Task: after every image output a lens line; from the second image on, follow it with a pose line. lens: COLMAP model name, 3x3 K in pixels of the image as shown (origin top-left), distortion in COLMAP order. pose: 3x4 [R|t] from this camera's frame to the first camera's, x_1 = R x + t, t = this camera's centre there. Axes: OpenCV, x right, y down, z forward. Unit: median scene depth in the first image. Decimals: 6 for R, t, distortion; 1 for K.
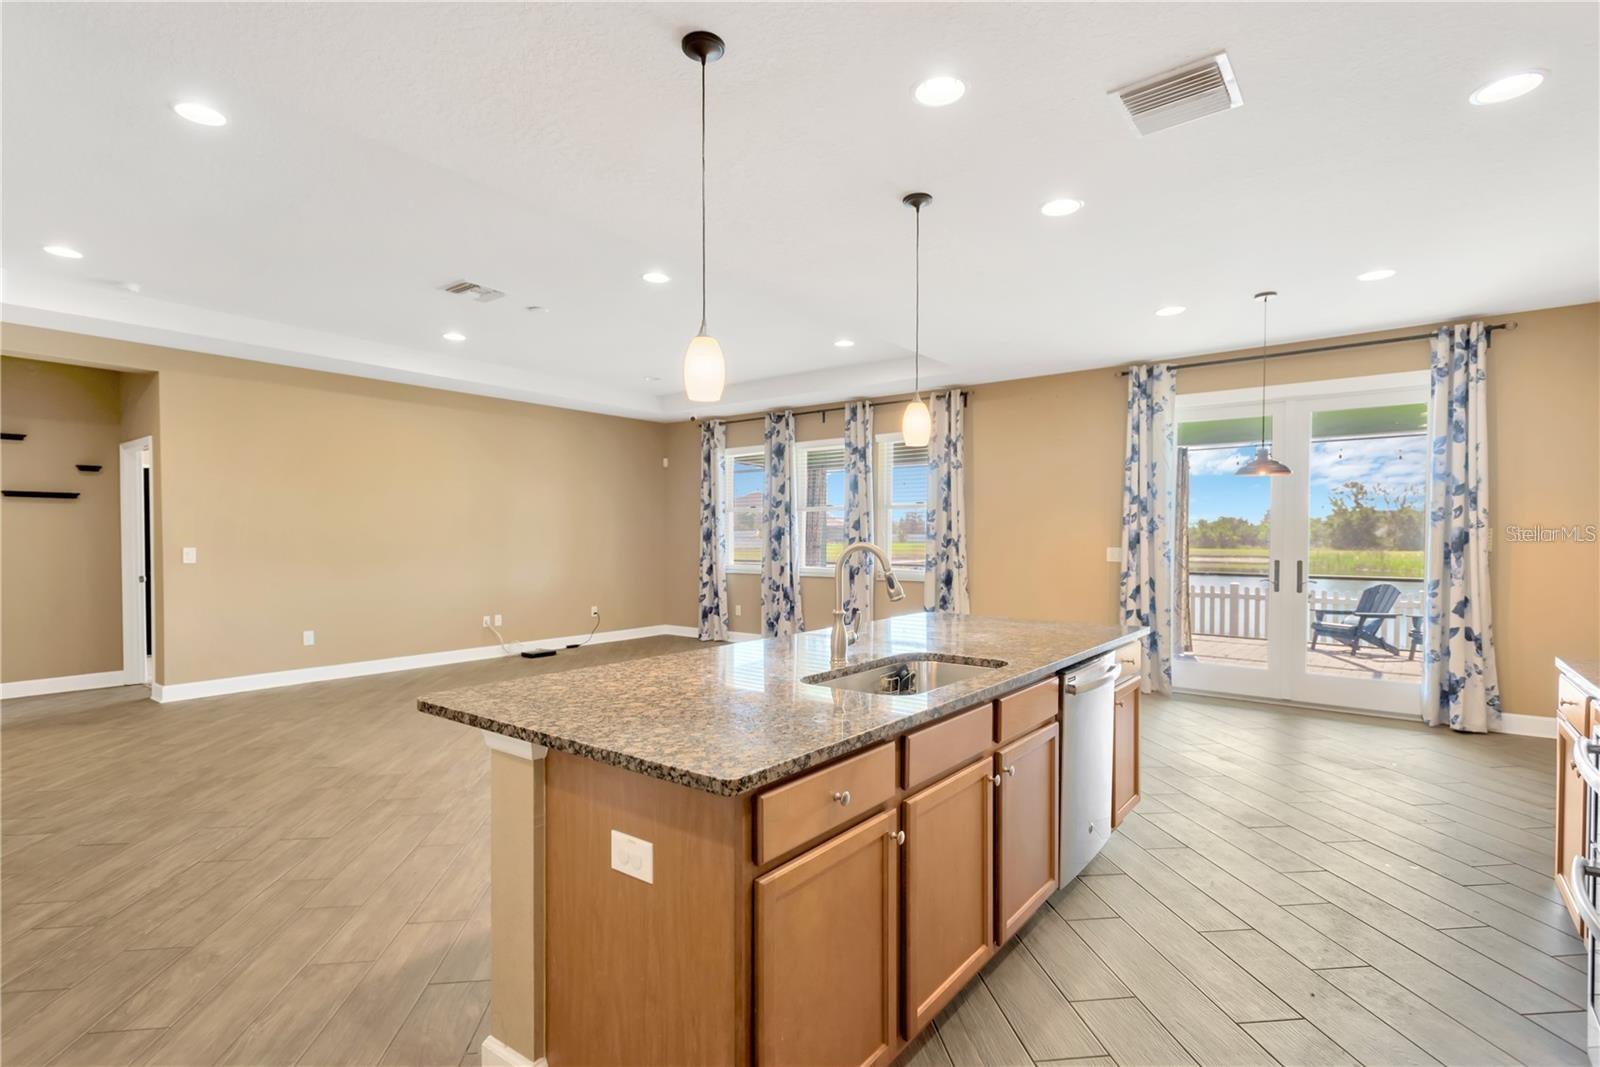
lens RADIAL K [[749.9, 0, 803.2], [0, 749.9, 538.8], [0, 0, 1]] dist [0.014534, -0.004915]
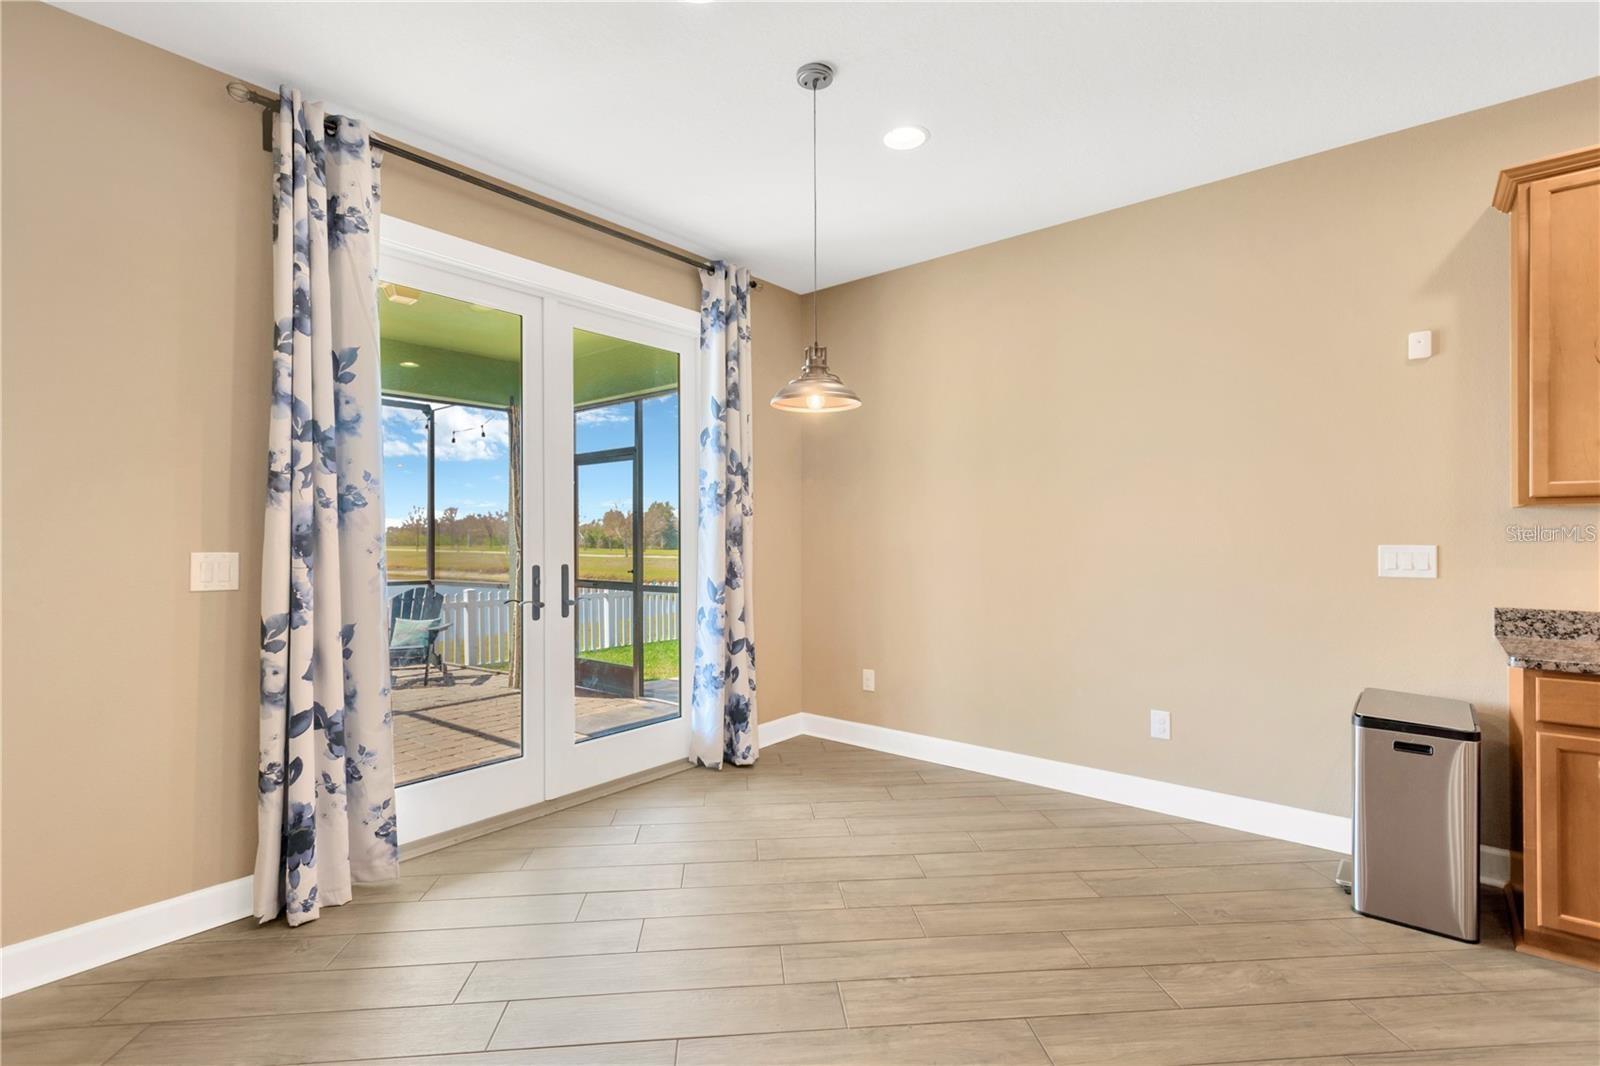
lens RADIAL K [[749.9, 0, 803.2], [0, 749.9, 534.1], [0, 0, 1]] dist [0.014534, -0.004915]
pose [[0.028992, -0.000948, 0.999579, 0.050448], [0.006756, 0.999977, 0.000752, 0.004622], [-0.999557, 0.006732, 0.028998, 0.729368]]
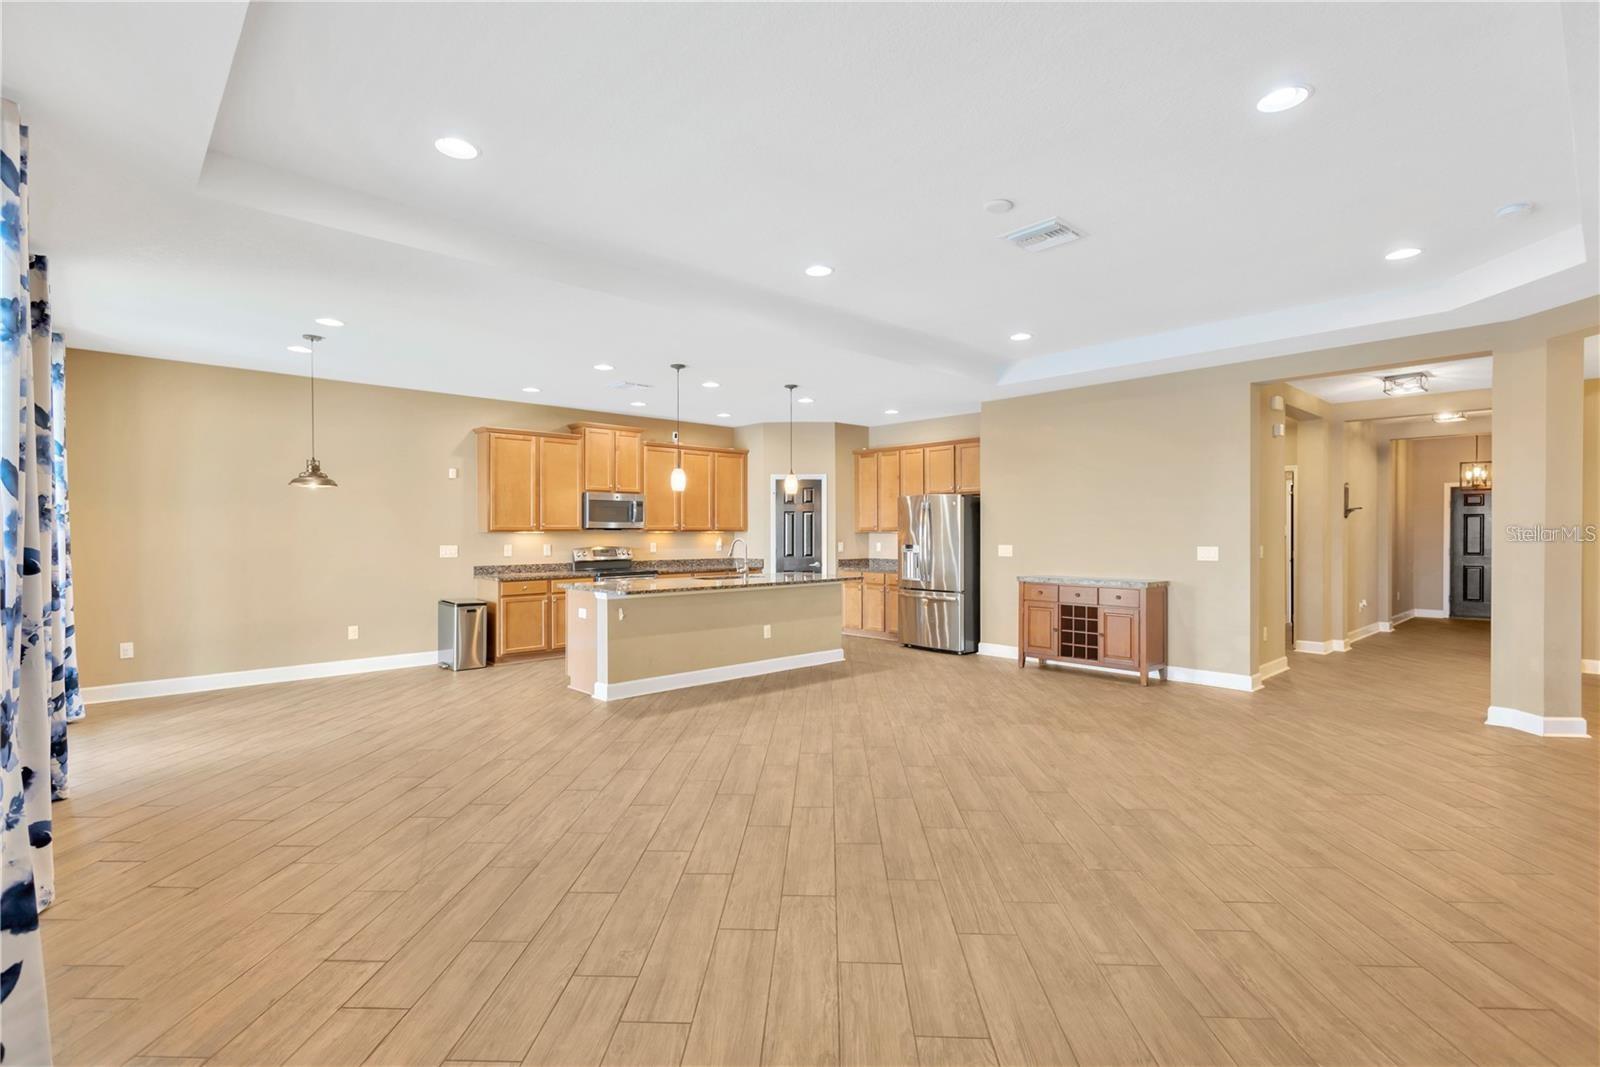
lens RADIAL K [[749.9, 0, 789.2], [0, 749.9, 535.3], [0, 0, 1]] dist [0.014534, -0.004915]
pose [[-0.985179, -0.000311, 0.171528, -0.247824], [0.001101, 0.999966, 0.008139, -0.012462], [-0.171524, 0.008208, -0.985146, 1.500342]]
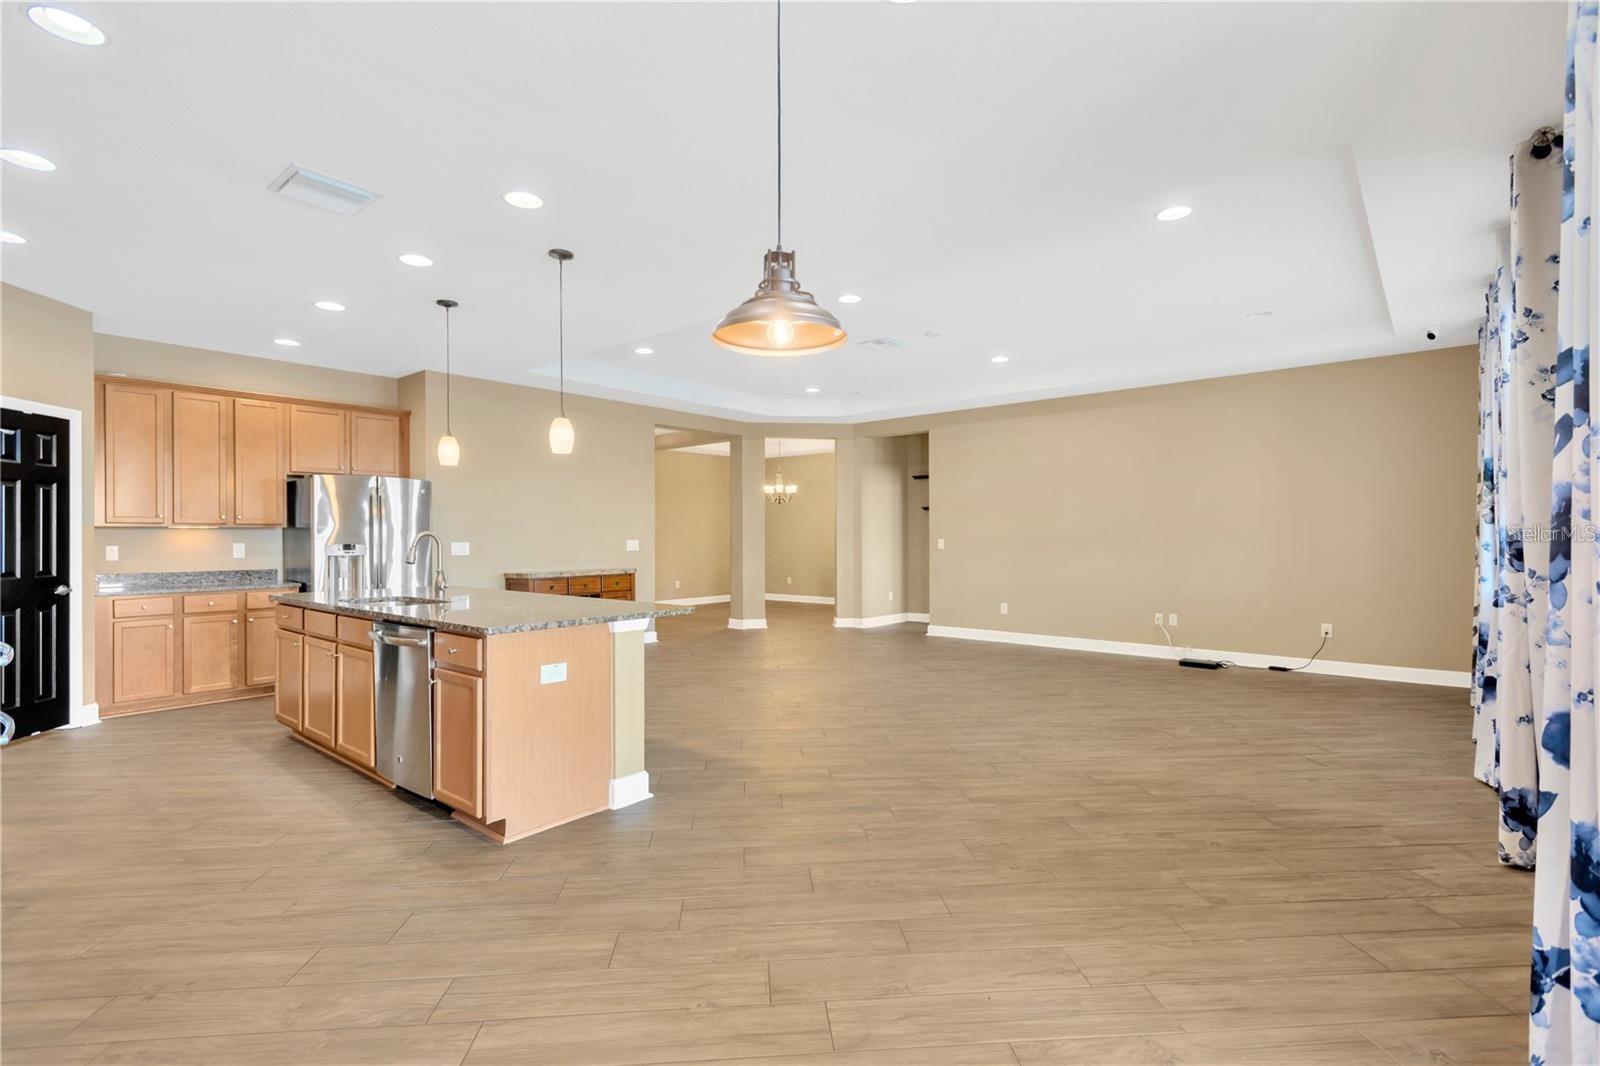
lens RADIAL K [[749.9, 0, 807.4], [0, 749.9, 534.7], [0, 0, 1]] dist [0.014534, -0.004915]
pose [[-0.038847, -0.002857, -0.999241, 0.708969], [0.000497, 0.999996, -0.002878, 0.006419], [0.999245, -0.000608, -0.038845, 0.752317]]
